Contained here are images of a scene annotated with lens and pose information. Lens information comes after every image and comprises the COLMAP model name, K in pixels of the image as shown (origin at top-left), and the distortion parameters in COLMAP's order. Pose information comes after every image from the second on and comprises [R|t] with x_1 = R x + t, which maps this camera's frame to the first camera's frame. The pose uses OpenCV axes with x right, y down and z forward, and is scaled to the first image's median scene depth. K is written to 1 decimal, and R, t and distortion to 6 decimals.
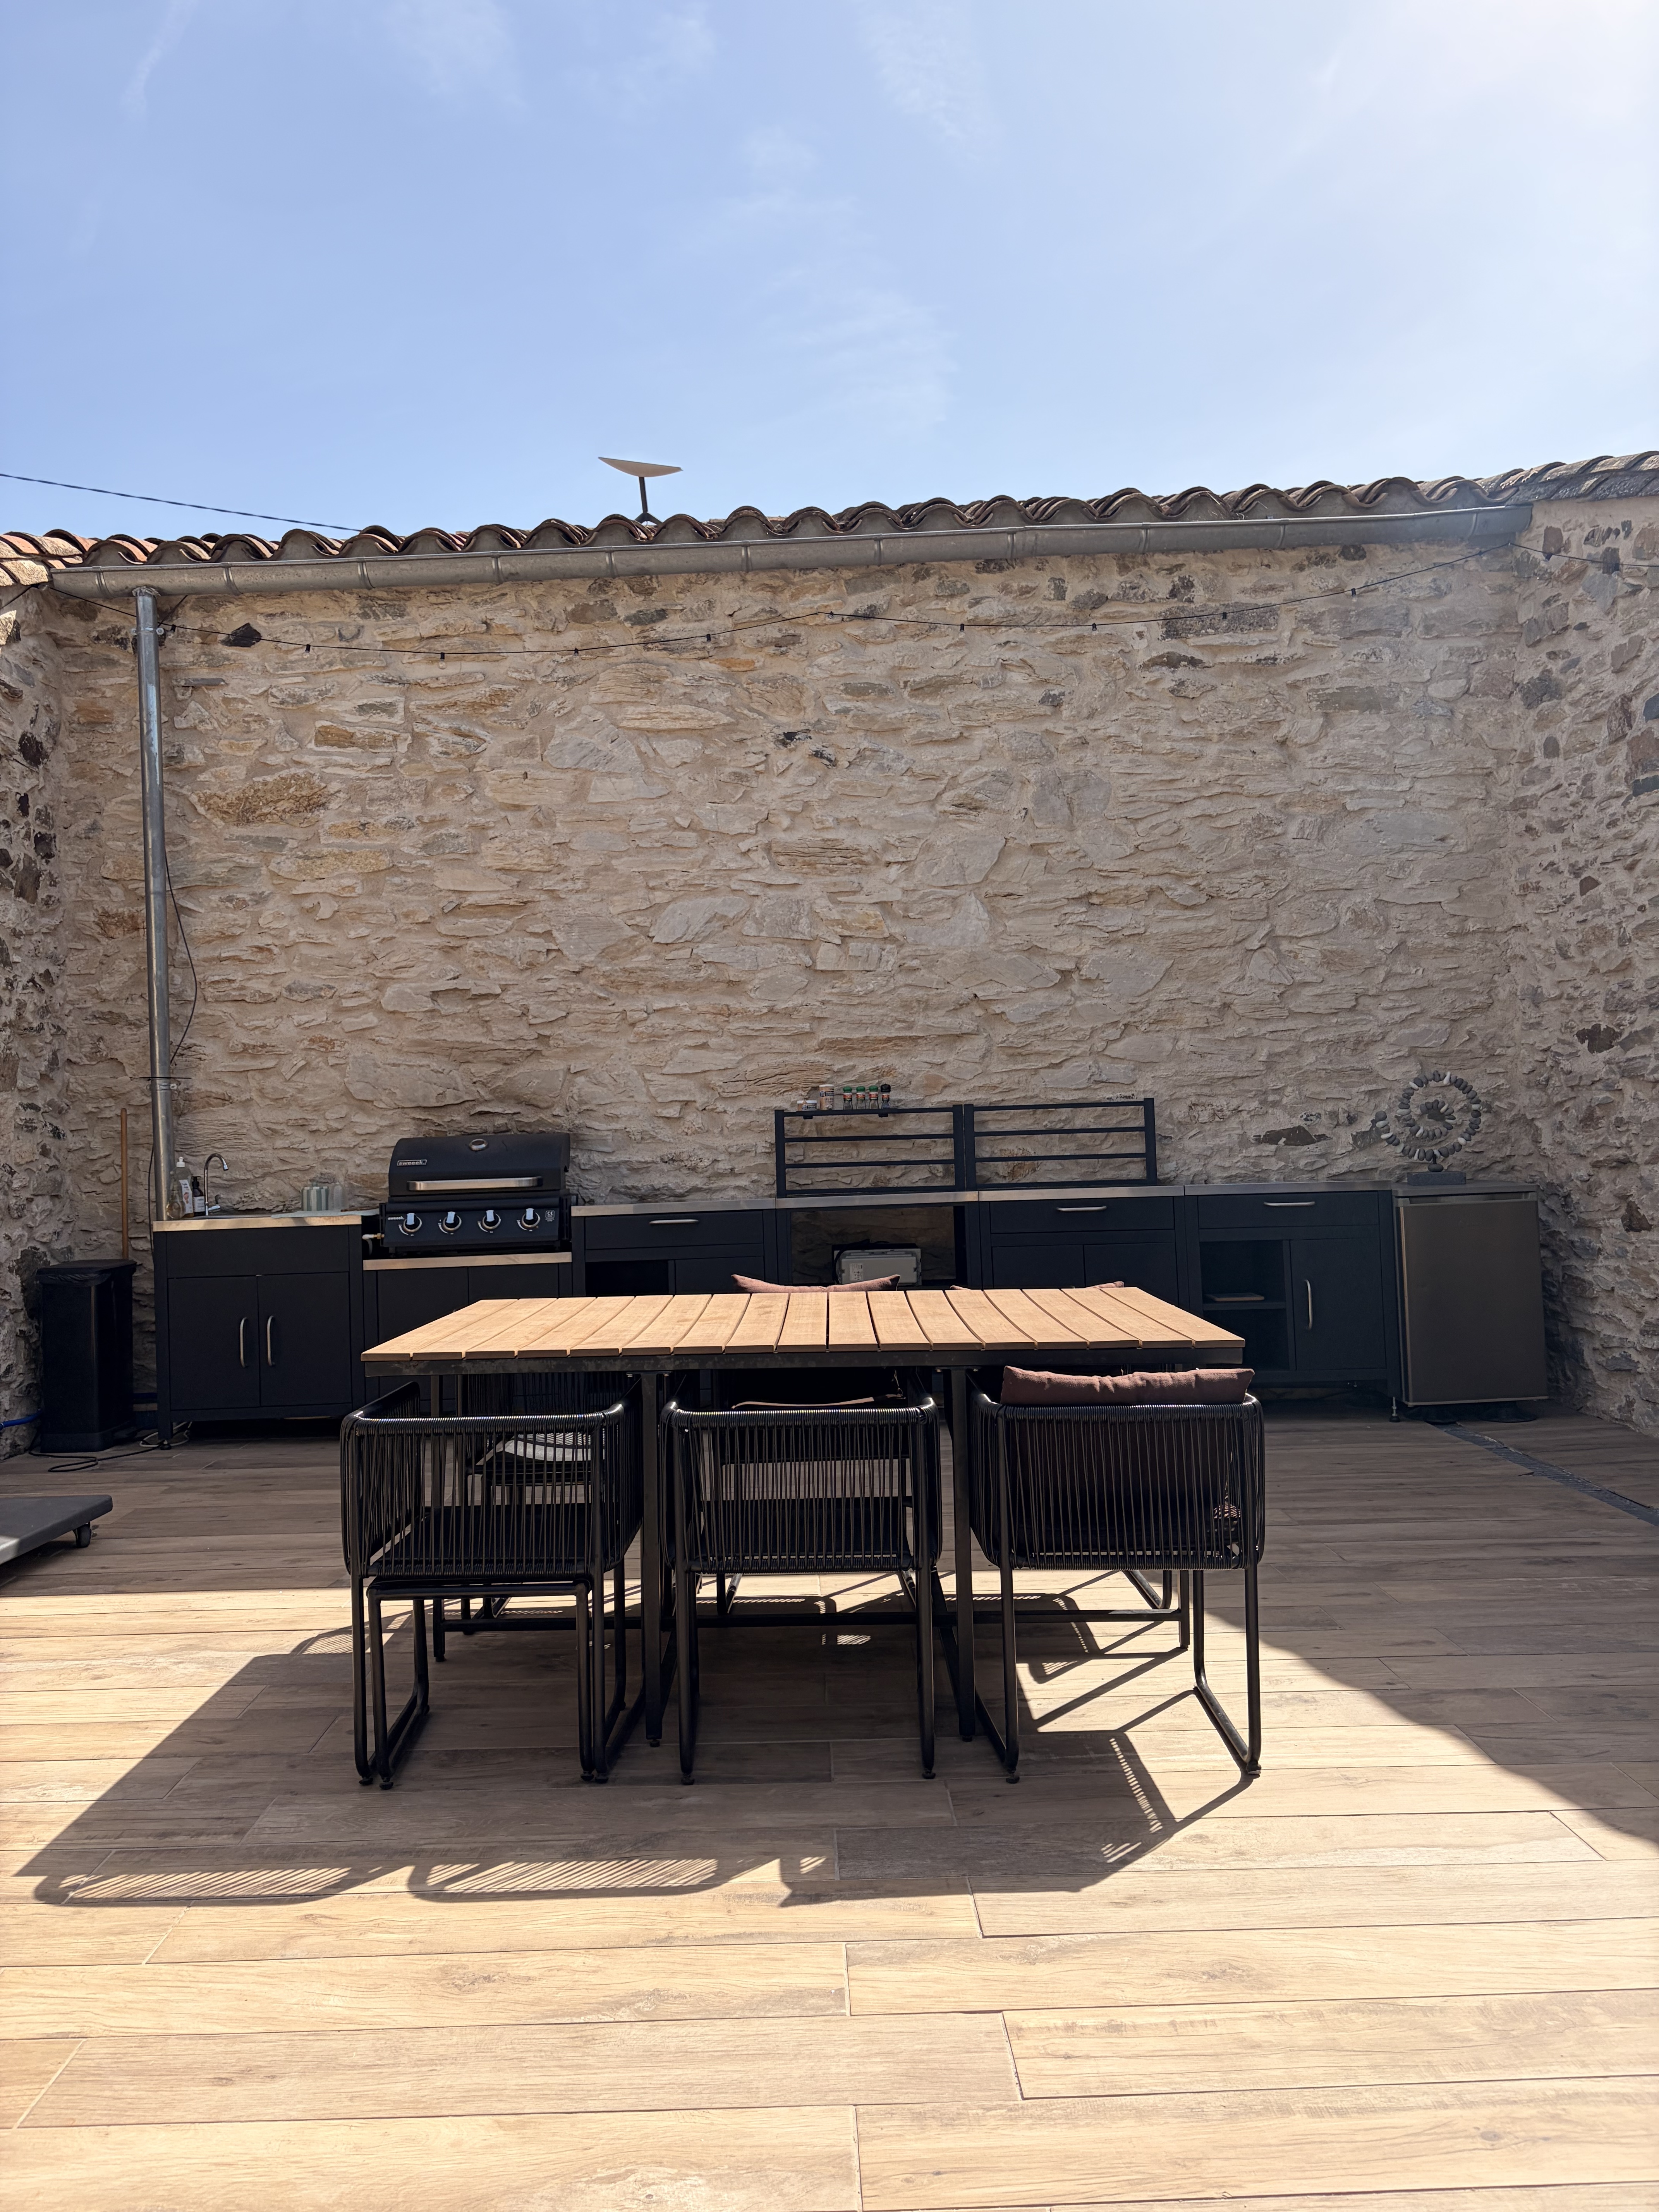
lens RADIAL K [[1674.3, 0, 826.8], [0, 1674.3, 1113.5], [0, 0, 1]] dist [-0.005672, -0.005283]
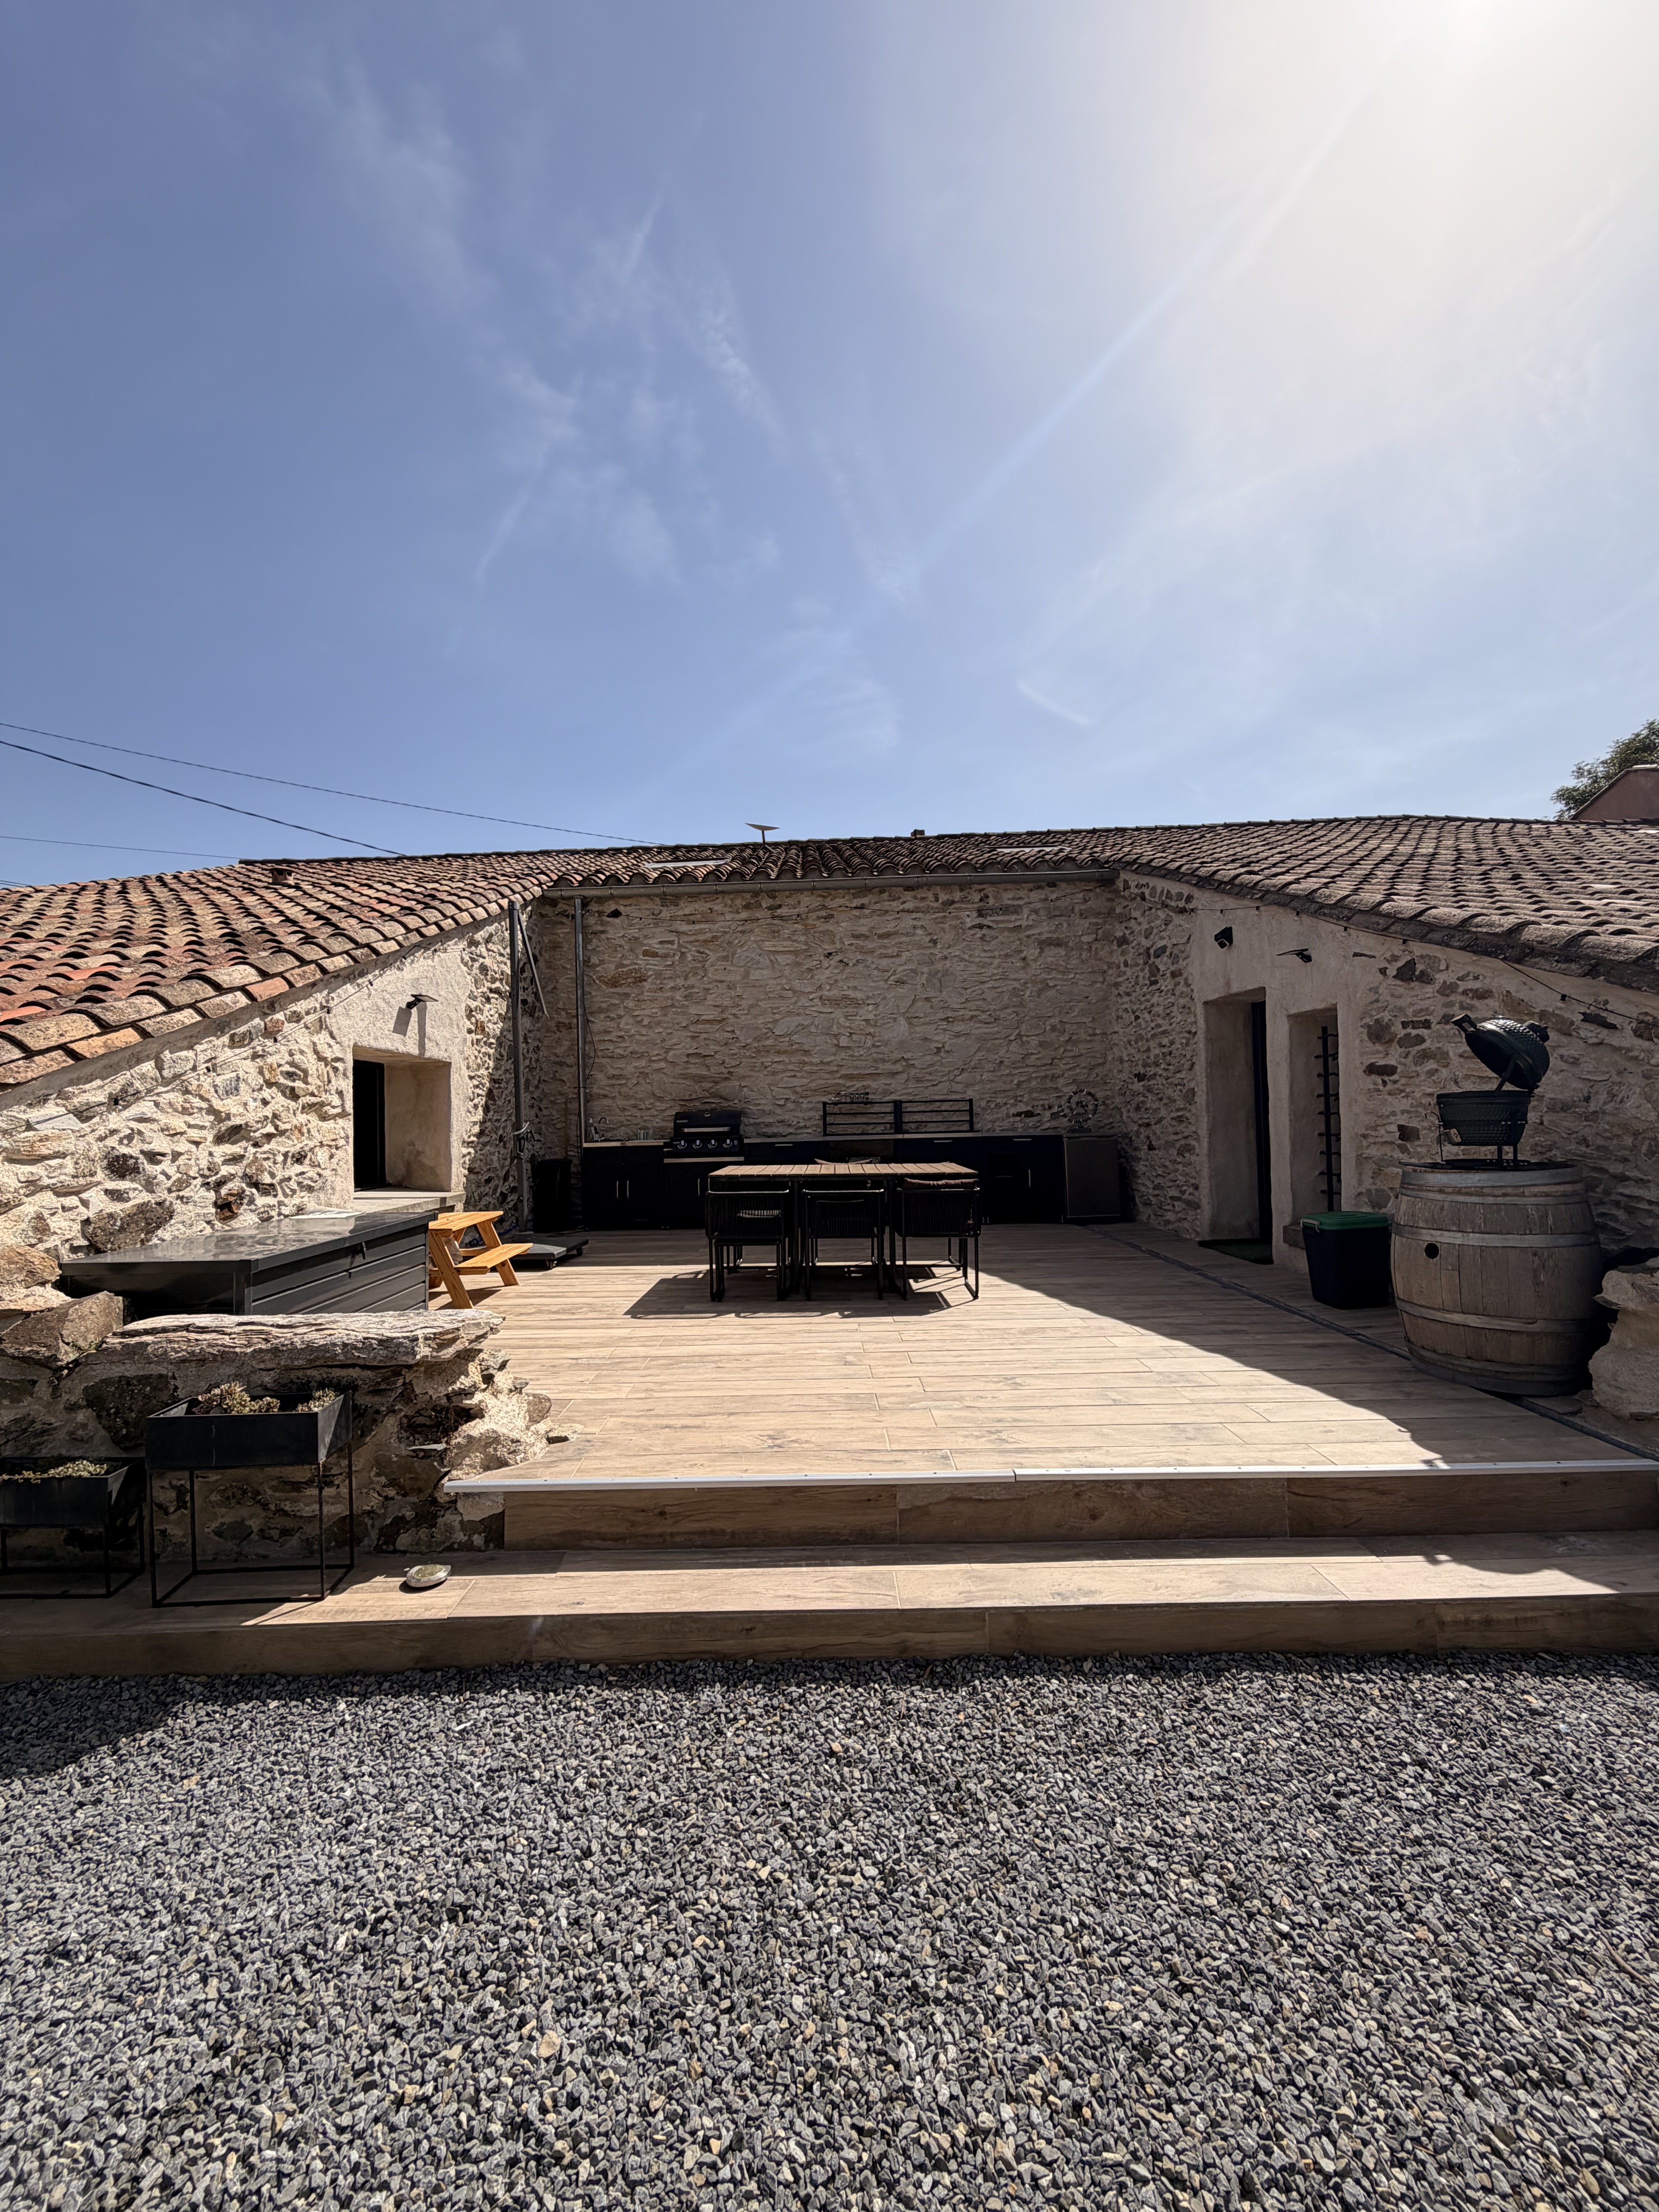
lens RADIAL K [[885.6, 0, 828.7], [0, 885.6, 1094.9], [0, 0, 1]] dist [0.000808, 0.000007]
pose [[0.999961, 0.007830, -0.004150, -0.016597], [-0.007878, 0.999902, -0.011610, 0.002696], [0.004058, 0.011642, 0.999924, -0.338424]]
